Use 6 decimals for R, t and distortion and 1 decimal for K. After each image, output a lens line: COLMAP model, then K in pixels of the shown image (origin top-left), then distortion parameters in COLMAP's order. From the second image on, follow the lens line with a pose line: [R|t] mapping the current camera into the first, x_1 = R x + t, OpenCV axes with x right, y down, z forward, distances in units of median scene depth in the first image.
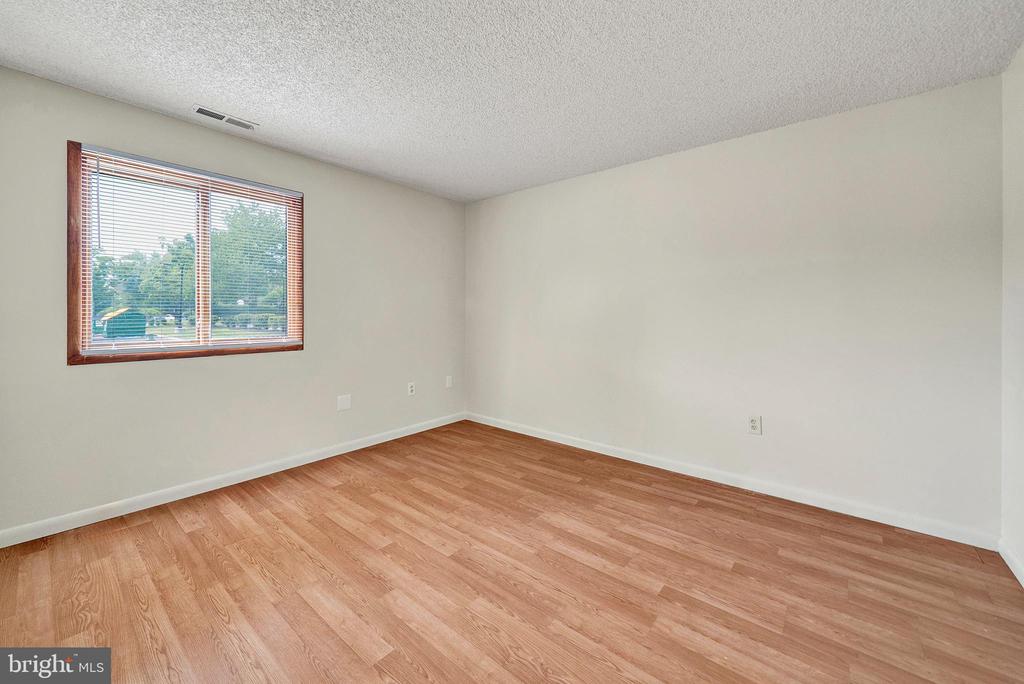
lens RADIAL K [[385.3, 0, 536.3], [0, 385.3, 314.2], [0, 0, 1]] dist [-0.001672, -0.000254]
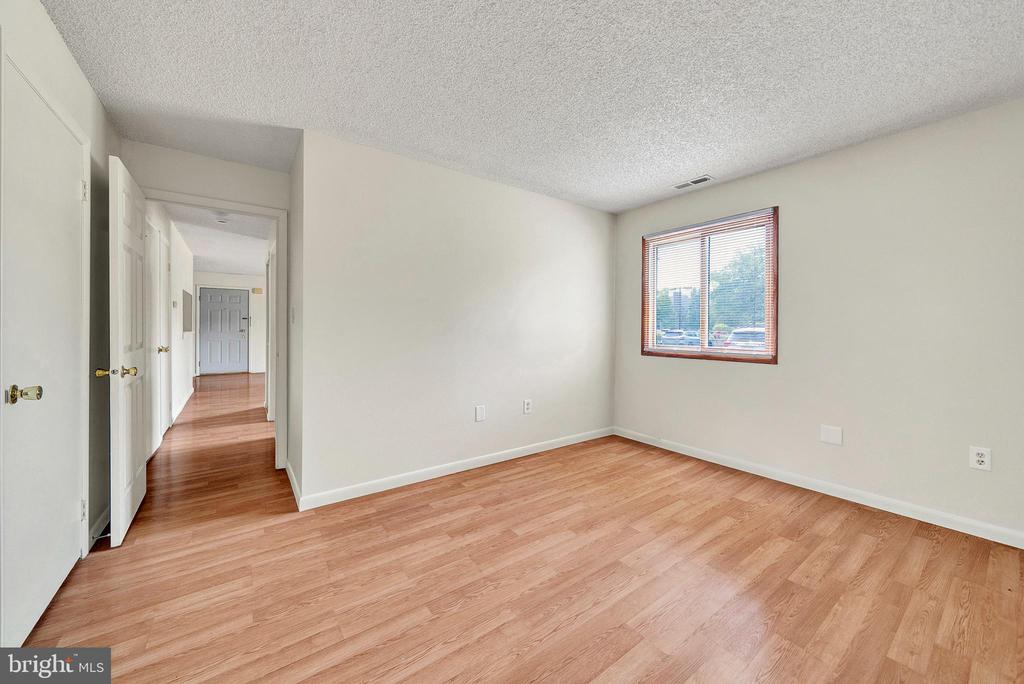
lens RADIAL K [[362.4, 0, 511.3], [0, 362.4, 330.0], [0, 0, 1]] dist [-0.000494, -0.000064]
pose [[-0.246802, 0.002388, -0.969063, 0.726547], [-0.004506, 0.999983, 0.003612, 0.006681], [0.969055, 0.005258, -0.246787, 0.883776]]
